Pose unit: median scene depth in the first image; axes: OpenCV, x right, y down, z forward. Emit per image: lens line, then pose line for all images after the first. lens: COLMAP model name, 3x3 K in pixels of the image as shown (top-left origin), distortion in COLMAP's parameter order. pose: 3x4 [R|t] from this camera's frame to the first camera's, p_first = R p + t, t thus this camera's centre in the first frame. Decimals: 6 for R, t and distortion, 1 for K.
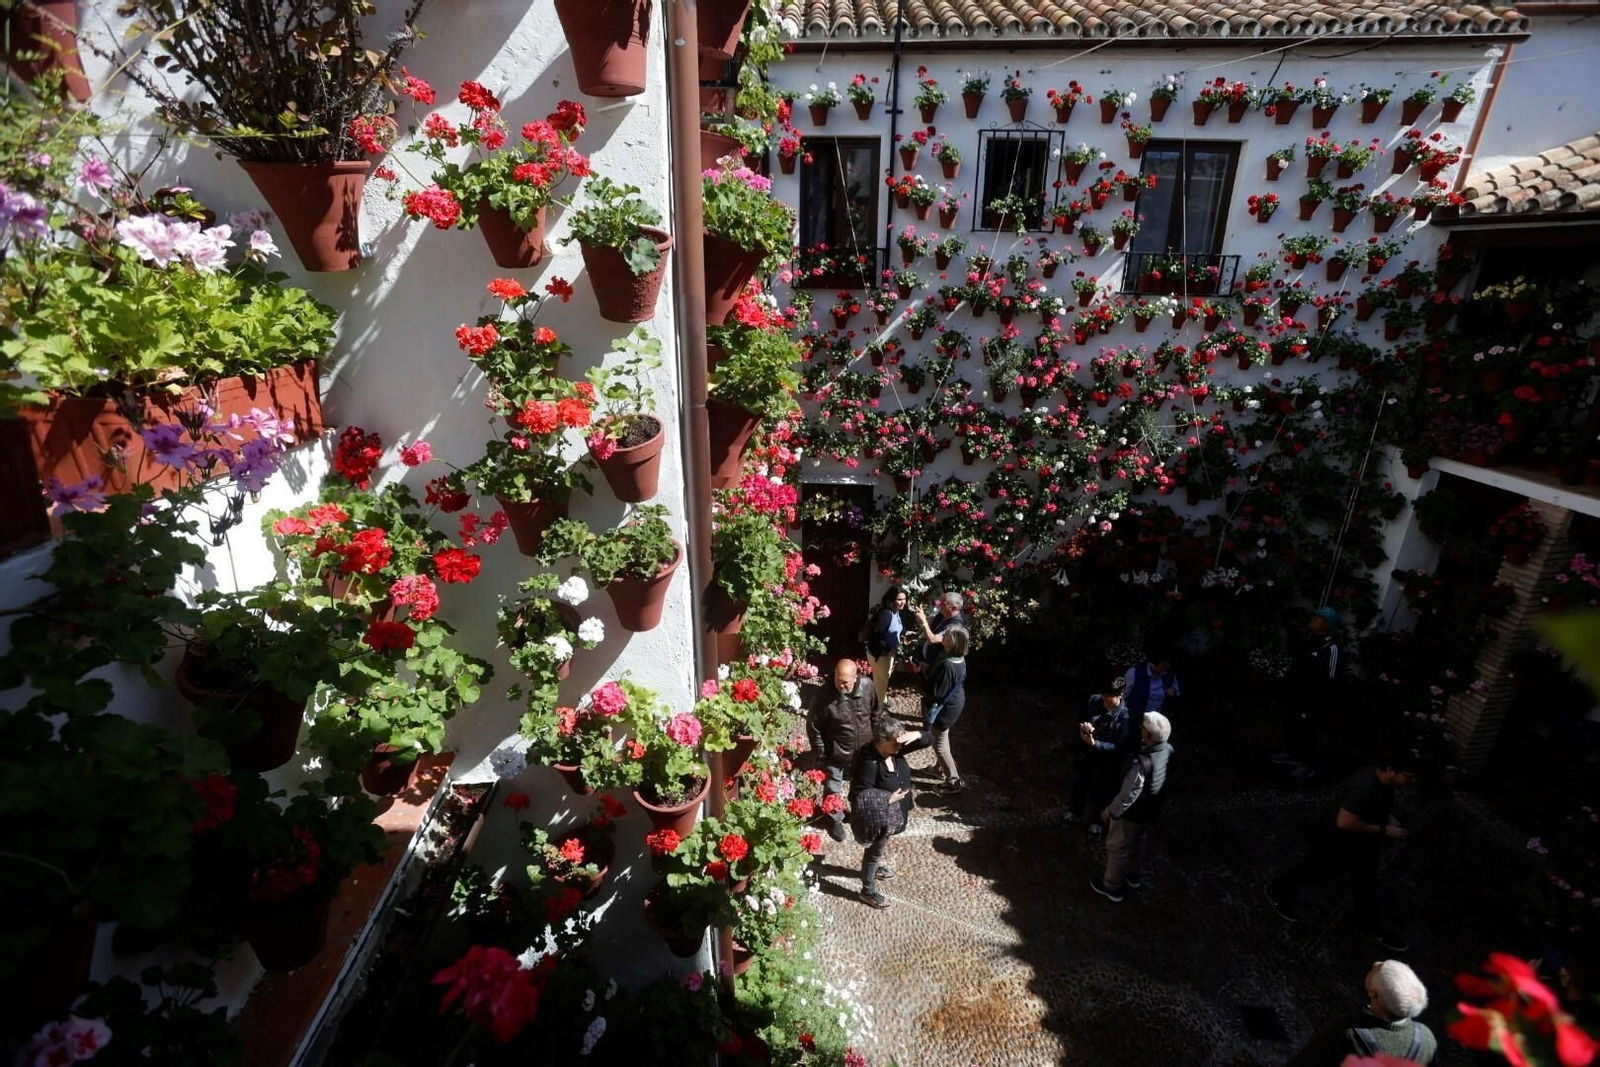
lens RADIAL K [[718.3, 0, 798.6], [0, 718.3, 538.8], [0, 0, 1]] dist [-0.072879, 0.030222]
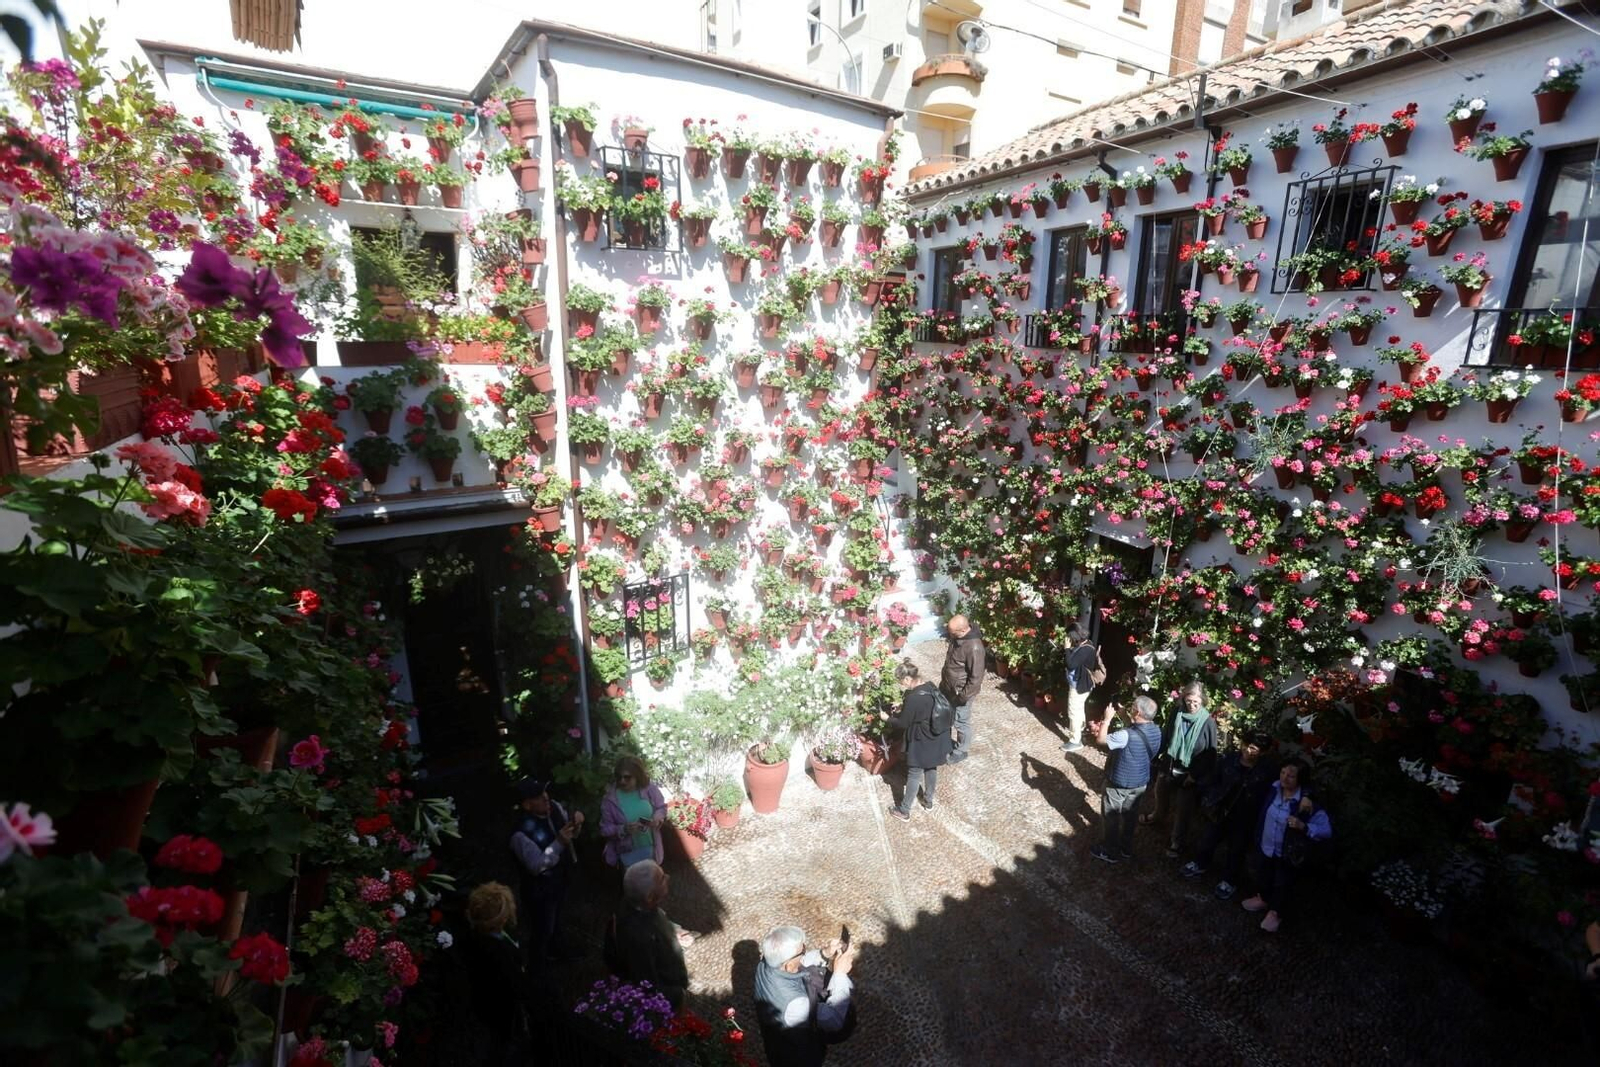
lens RADIAL K [[709.2, 0, 809.0], [0, 709.2, 528.6], [0, 0, 1]] dist [-0.071067, 0.027846]
pose [[0.489614, 0.233849, -0.839996, 0.776034], [-0.337720, 0.939029, 0.064570, -0.009705], [0.803880, 0.252069, 0.538737, 0.128836]]
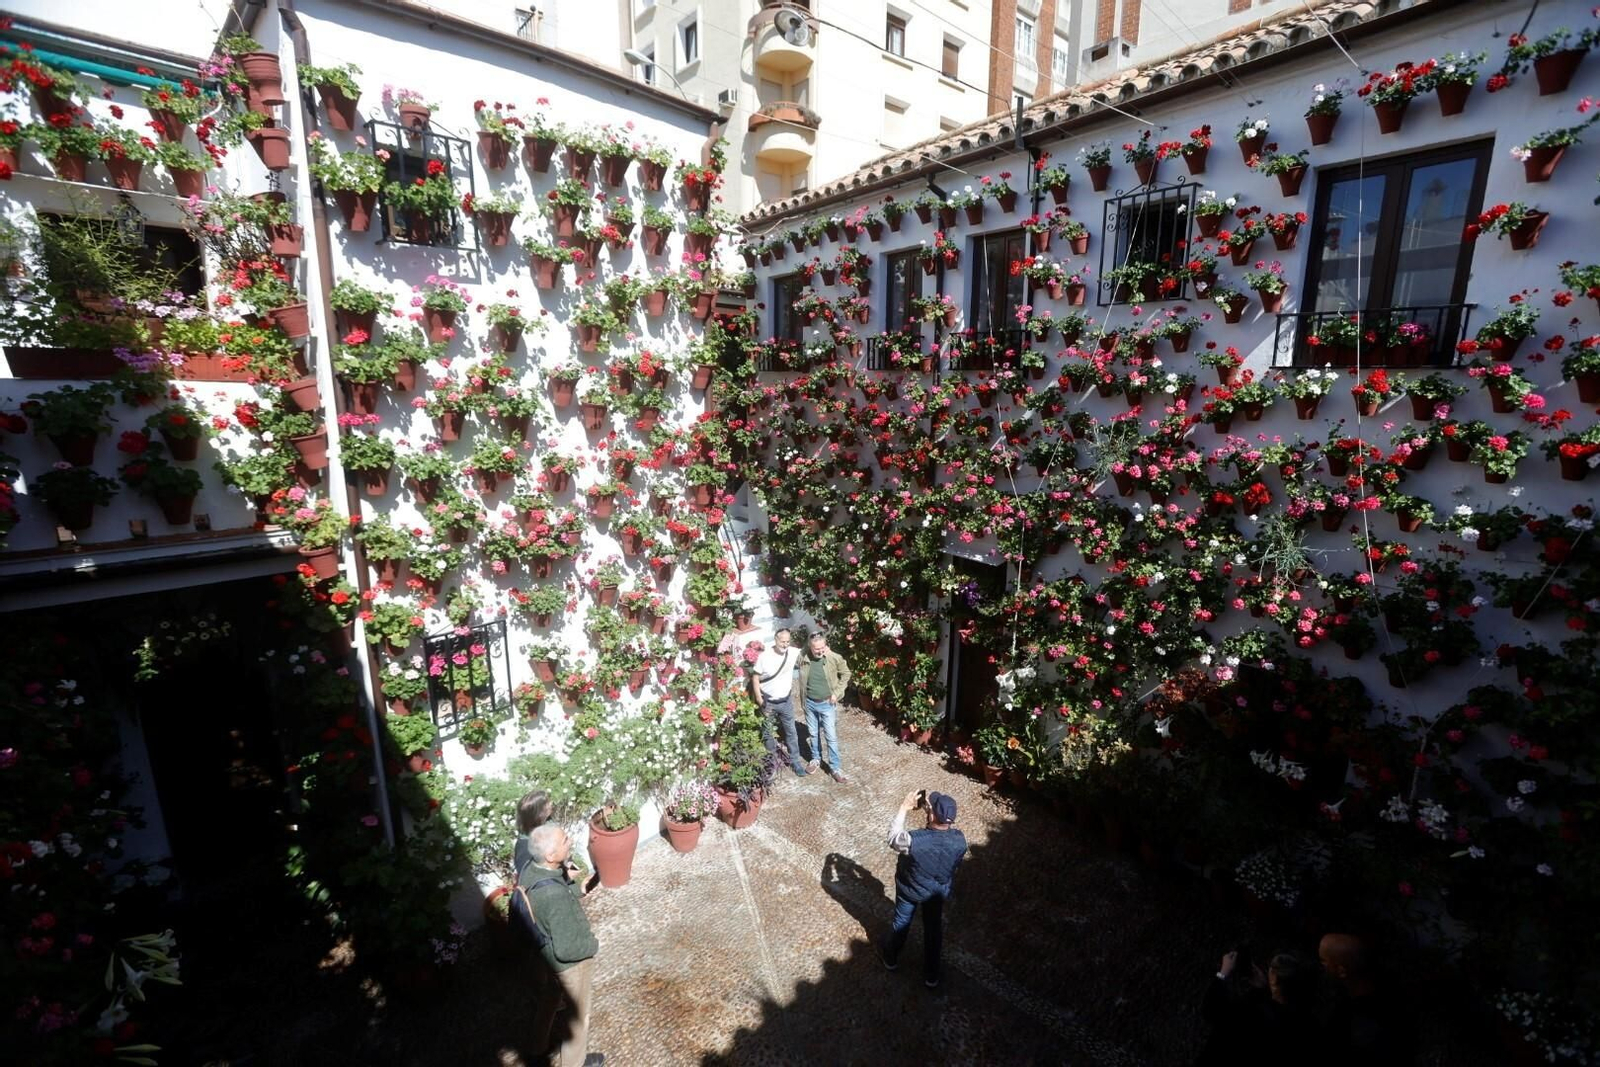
lens RADIAL K [[718.3, 0, 798.6], [0, 718.3, 538.8], [0, 0, 1]] dist [-0.072879, 0.030222]
pose [[0.645019, 0.161837, -0.746832, 0.741167], [-0.287040, 0.957062, -0.040515, 0.005354], [0.708208, 0.240503, 0.663777, 0.187716]]
